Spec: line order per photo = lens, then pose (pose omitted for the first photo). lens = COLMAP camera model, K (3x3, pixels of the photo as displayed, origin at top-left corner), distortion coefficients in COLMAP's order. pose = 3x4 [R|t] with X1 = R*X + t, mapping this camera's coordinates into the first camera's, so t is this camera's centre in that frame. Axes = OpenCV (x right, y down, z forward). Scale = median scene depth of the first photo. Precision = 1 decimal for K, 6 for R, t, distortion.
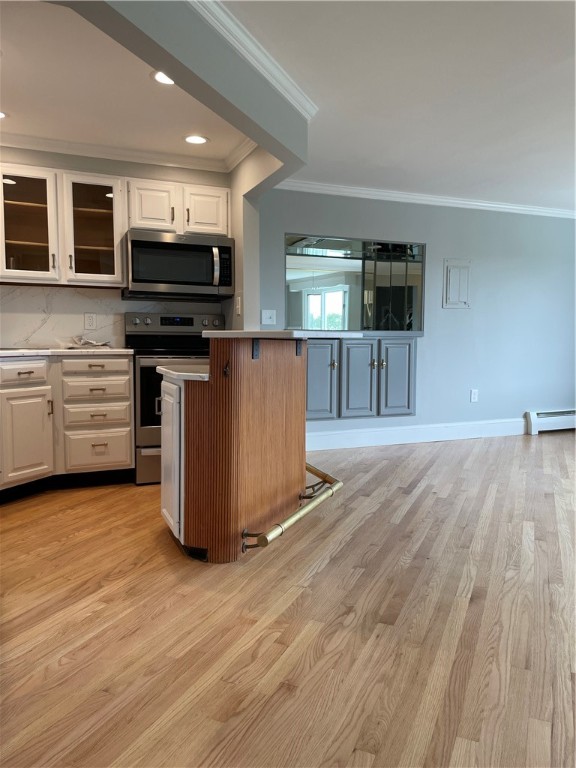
lens RADIAL K [[589.9, 0, 303.2], [0, 589.9, 383.9], [0, 0, 1]] dist [0.071969, -0.086206]
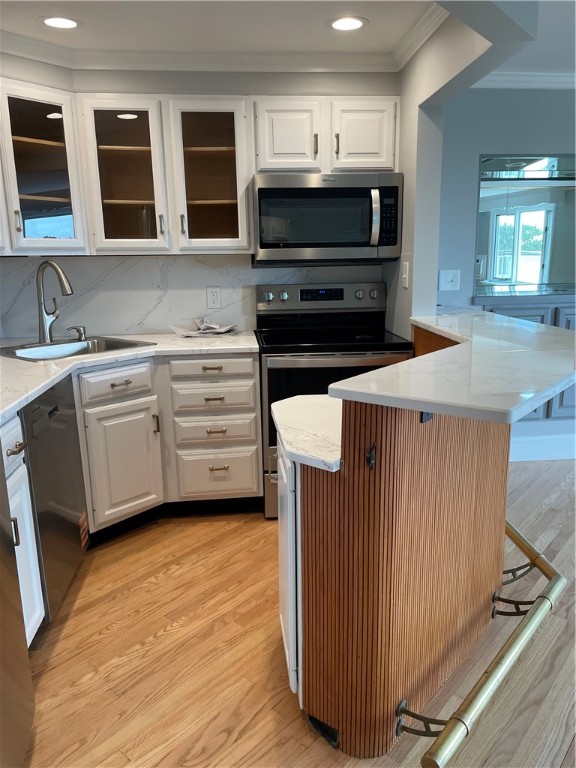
lens RADIAL K [[589.9, 0, 293.2], [0, 589.9, 385.7], [0, 0, 1]] dist [0.071969, -0.086206]
pose [[0.953950, 0.041818, -0.297036, -0.026908], [0.000301, 0.990101, 0.140357, -0.115298], [0.299965, -0.133983, 0.944494, 0.326508]]
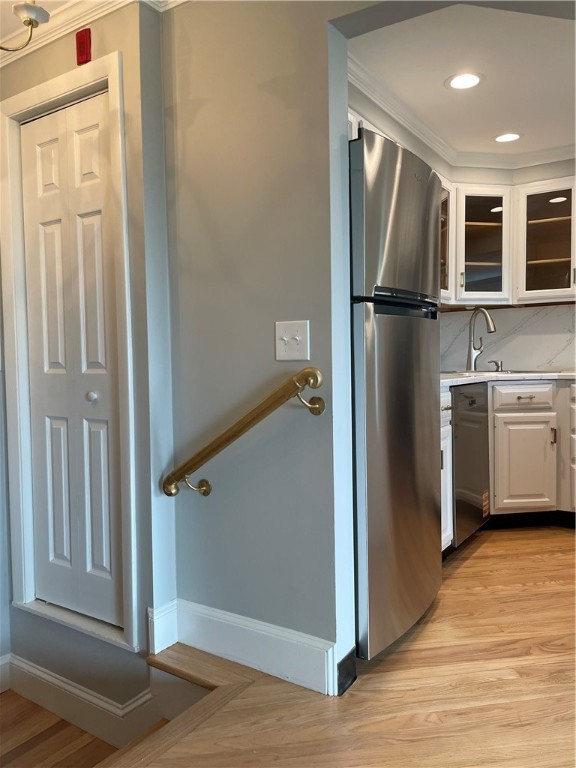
lens RADIAL K [[589.9, 0, 287.3], [0, 589.9, 382.4], [0, 0, 1]] dist [0.071969, -0.086206]
pose [[0.544367, 0.023887, -0.838507, 0.119642], [-0.050856, 0.998696, -0.004566, -0.017492], [0.837304, 0.045129, 0.544871, 0.147719]]
